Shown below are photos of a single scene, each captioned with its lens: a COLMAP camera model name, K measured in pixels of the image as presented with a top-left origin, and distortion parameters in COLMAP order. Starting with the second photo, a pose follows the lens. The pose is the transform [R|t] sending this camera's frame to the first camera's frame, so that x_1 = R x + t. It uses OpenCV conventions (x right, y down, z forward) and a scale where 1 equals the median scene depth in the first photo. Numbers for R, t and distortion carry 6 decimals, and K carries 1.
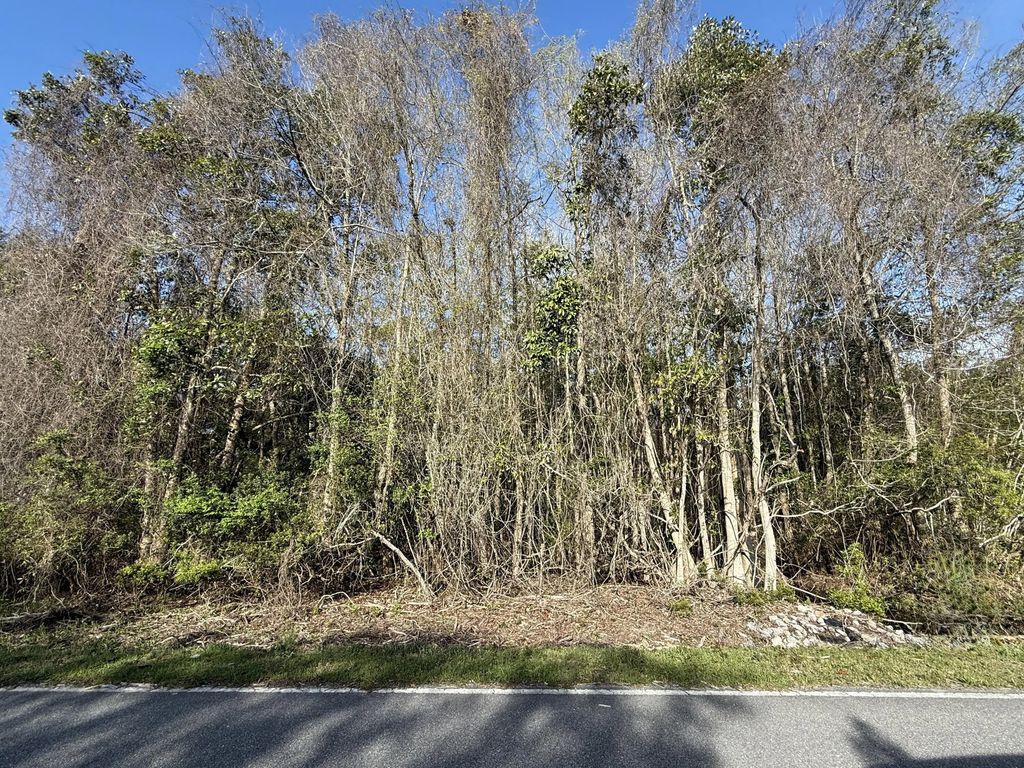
lens RADIAL K [[434.8, 0, 512.0], [0, 434.8, 384.0], [0, 0, 1]] dist [-0.001505, -0.000083]
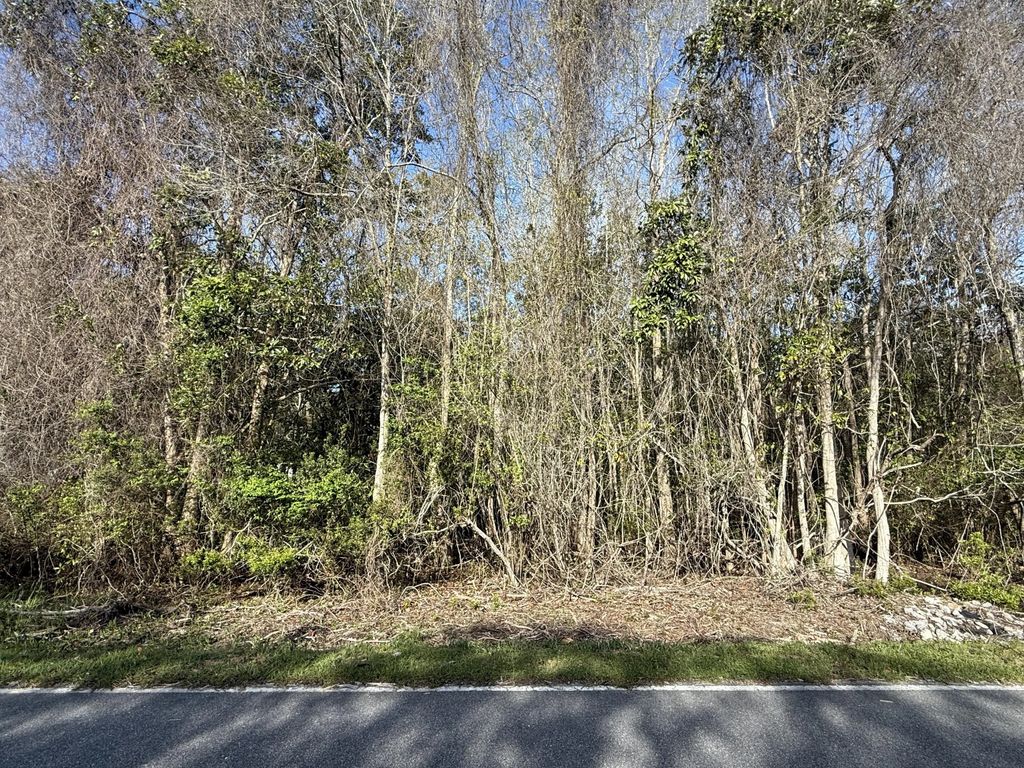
lens RADIAL K [[498.5, 0, 512.0], [0, 498.5, 384.0], [0, 0, 1]] dist [-0.001118, -0.000743]
pose [[0.999266, 0.014695, 0.035373, -0.255015], [-0.017189, 0.997309, 0.071265, -0.011869], [-0.034231, -0.071821, 0.996830, -0.010926]]
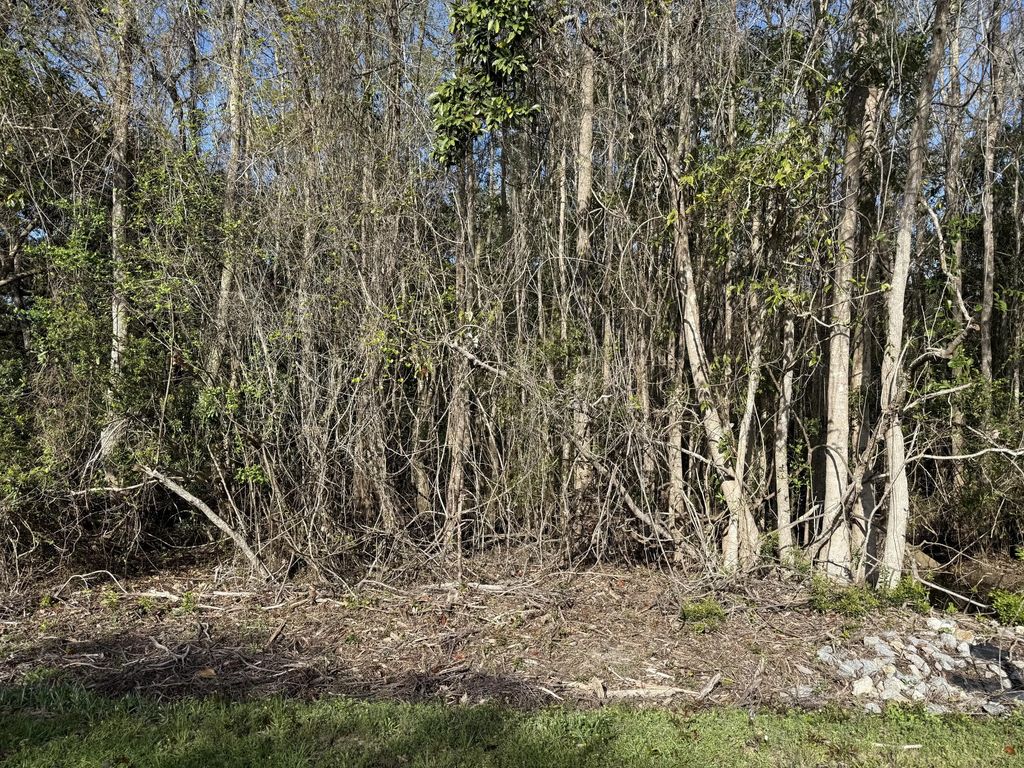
lens RADIAL K [[718.0, 0, 512.0], [0, 718.0, 384.0], [0, 0, 1]] dist [0.030839, -0.046217]
pose [[0.999167, 0.016911, -0.037134, 0.163335], [-0.009173, 0.979871, 0.199419, 0.055138], [0.039759, -0.198912, 0.979211, 0.160746]]
